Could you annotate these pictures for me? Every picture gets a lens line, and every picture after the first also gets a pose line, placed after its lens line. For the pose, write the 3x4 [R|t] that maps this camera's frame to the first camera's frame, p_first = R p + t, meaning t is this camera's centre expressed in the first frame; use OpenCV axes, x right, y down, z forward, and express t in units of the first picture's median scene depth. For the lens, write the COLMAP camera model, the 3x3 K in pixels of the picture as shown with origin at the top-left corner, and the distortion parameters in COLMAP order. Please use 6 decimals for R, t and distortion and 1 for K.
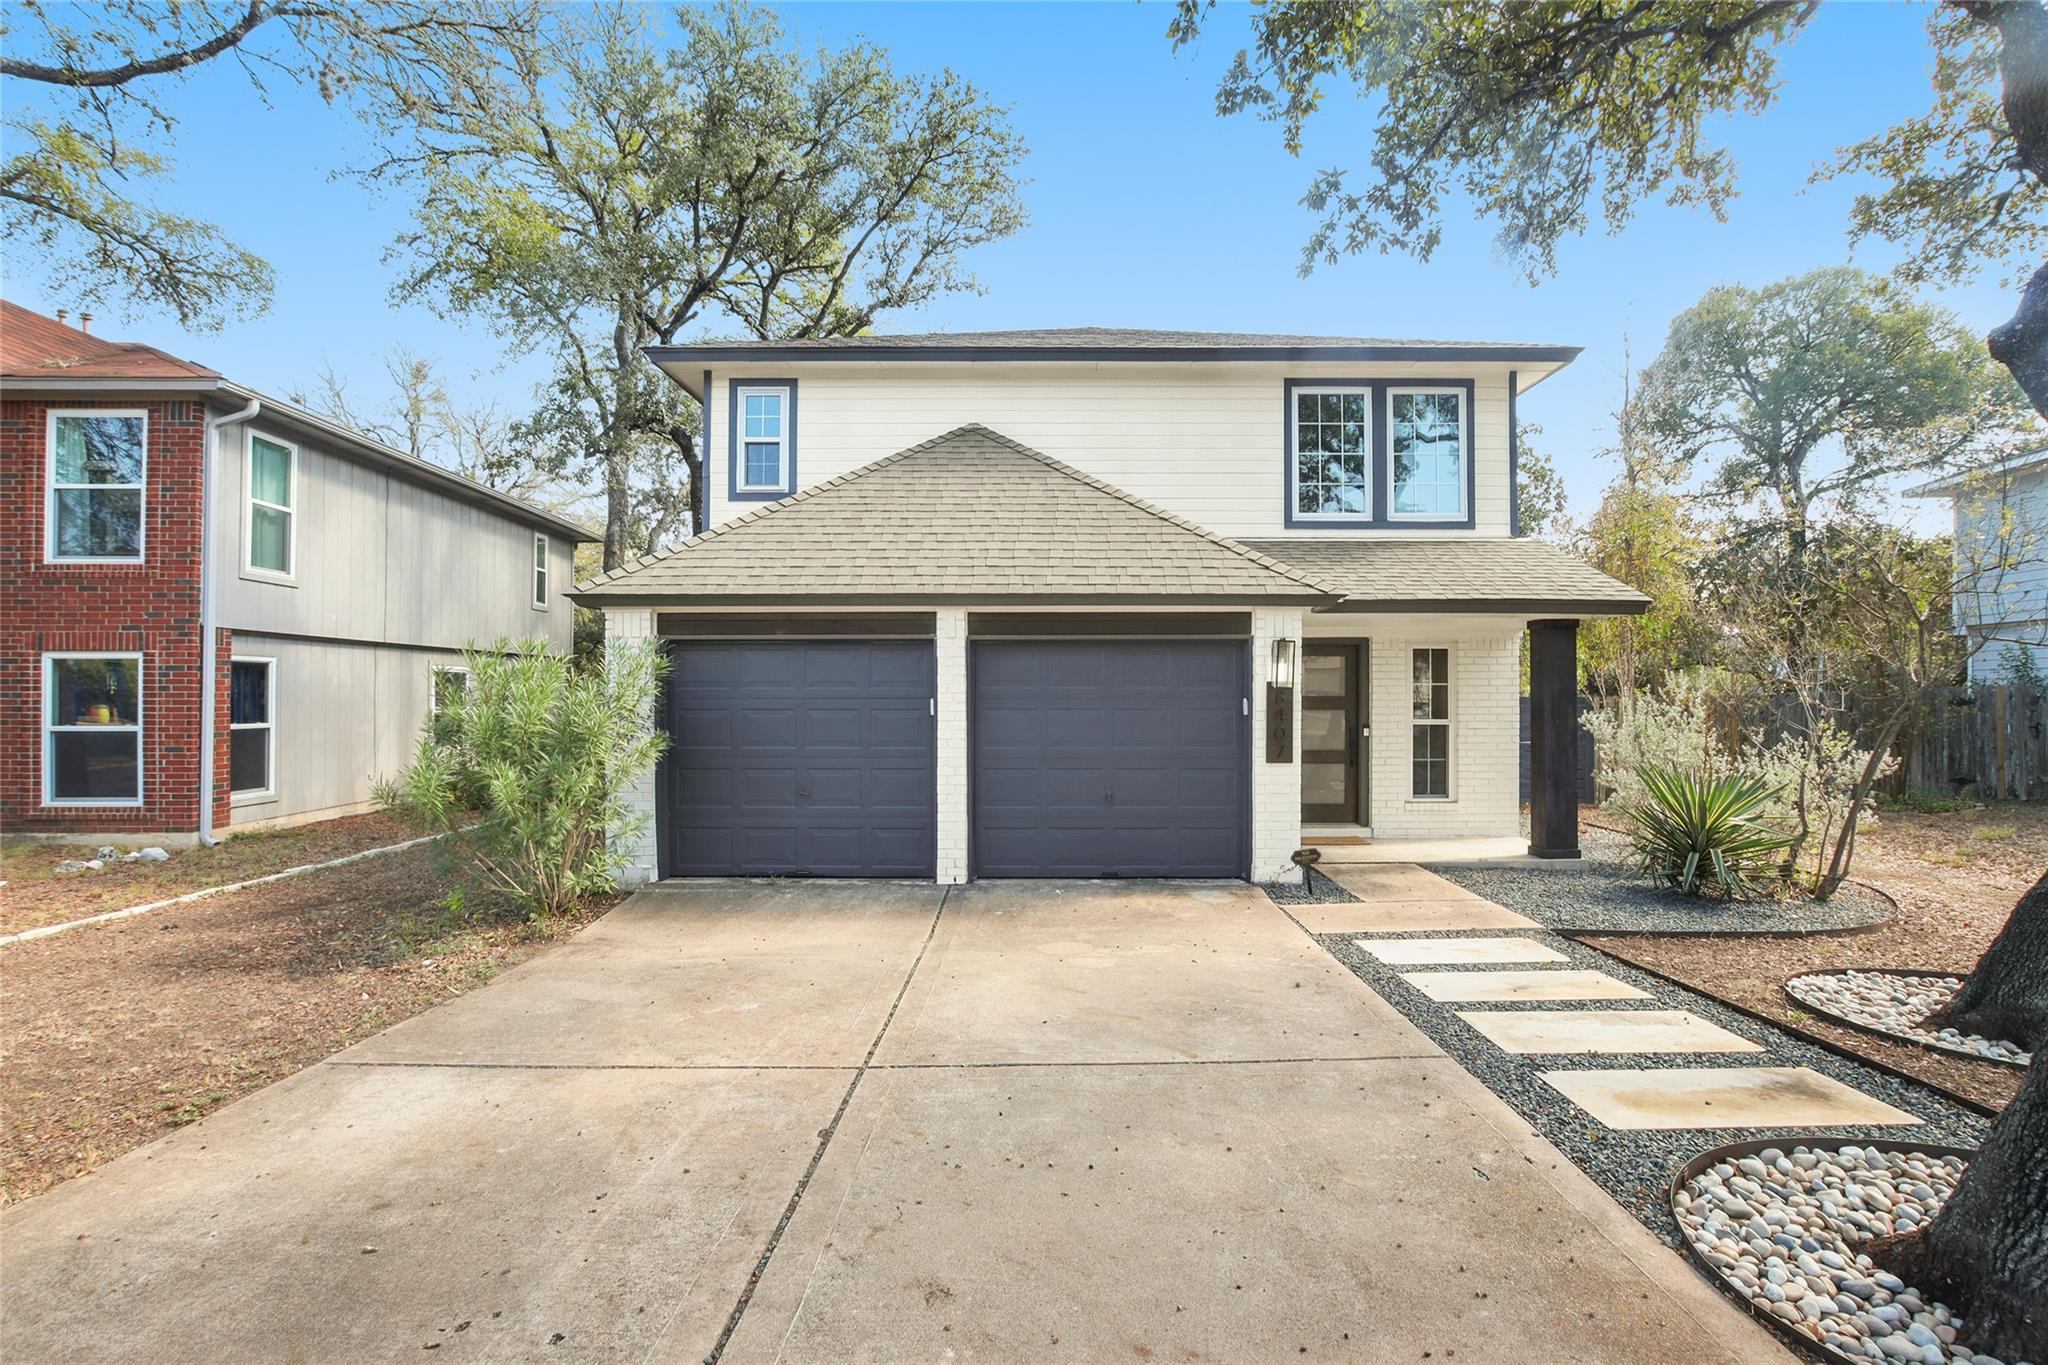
lens RADIAL K [[945.0, 0, 1069.5], [0, 945.0, 676.1], [0, 0, 1]] dist [-0.030038, -0.000119]
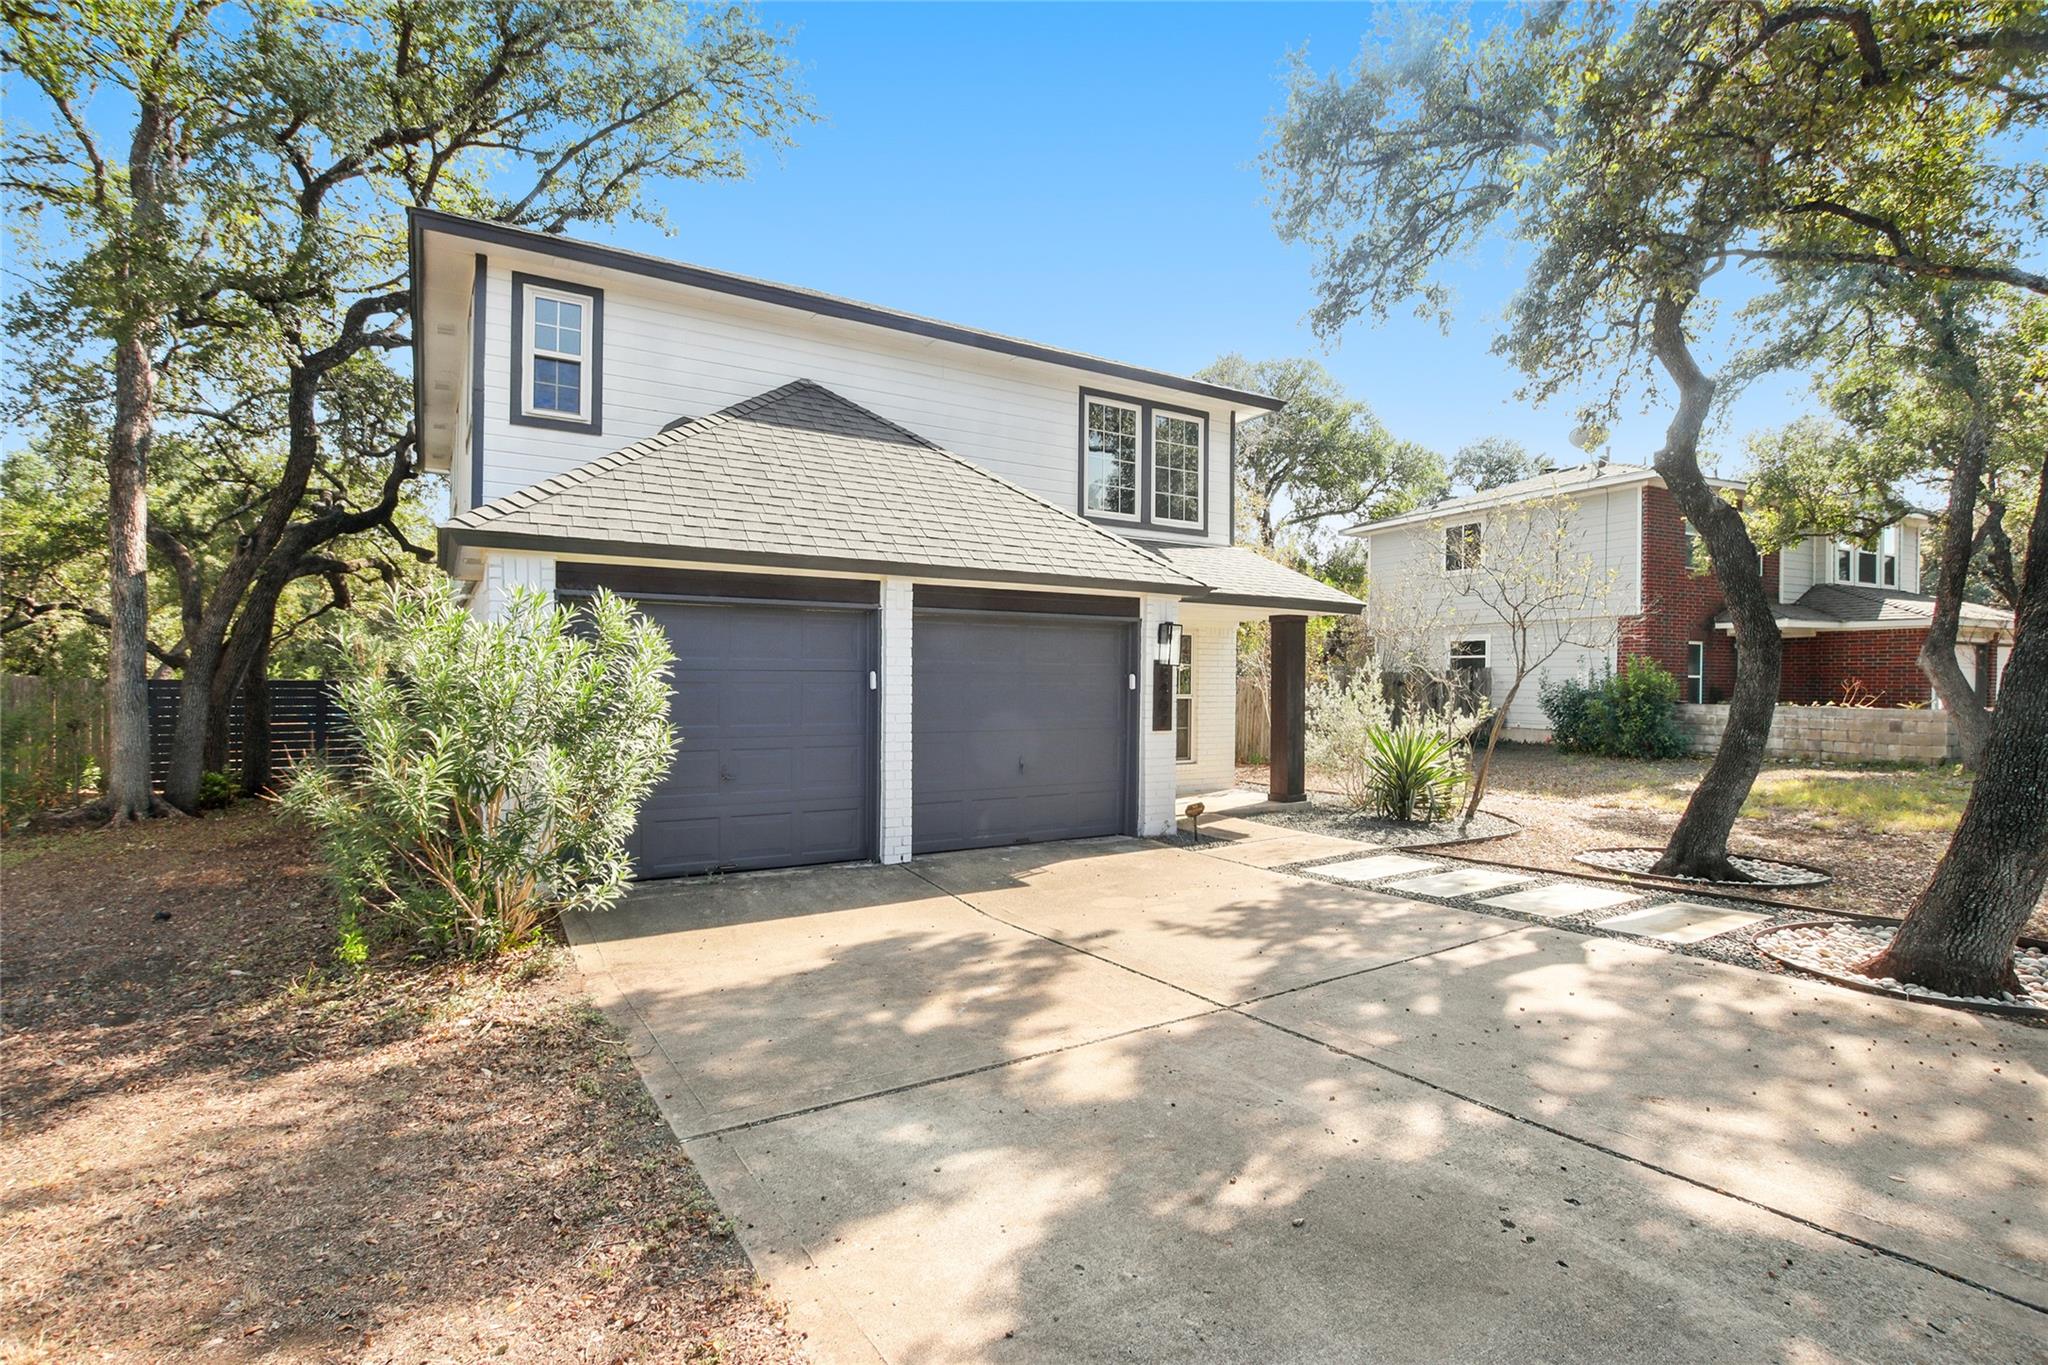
lens RADIAL K [[950.6, 0, 1024.6], [0, 950.6, 663.4], [0, 0, 1]] dist [-0.014720, 0.000340]
pose [[0.850489, 0.014810, 0.525784, -0.521953], [-0.018418, 0.999829, 0.001630, 0.011087], [-0.525670, -0.011070, 0.850616, 0.102288]]
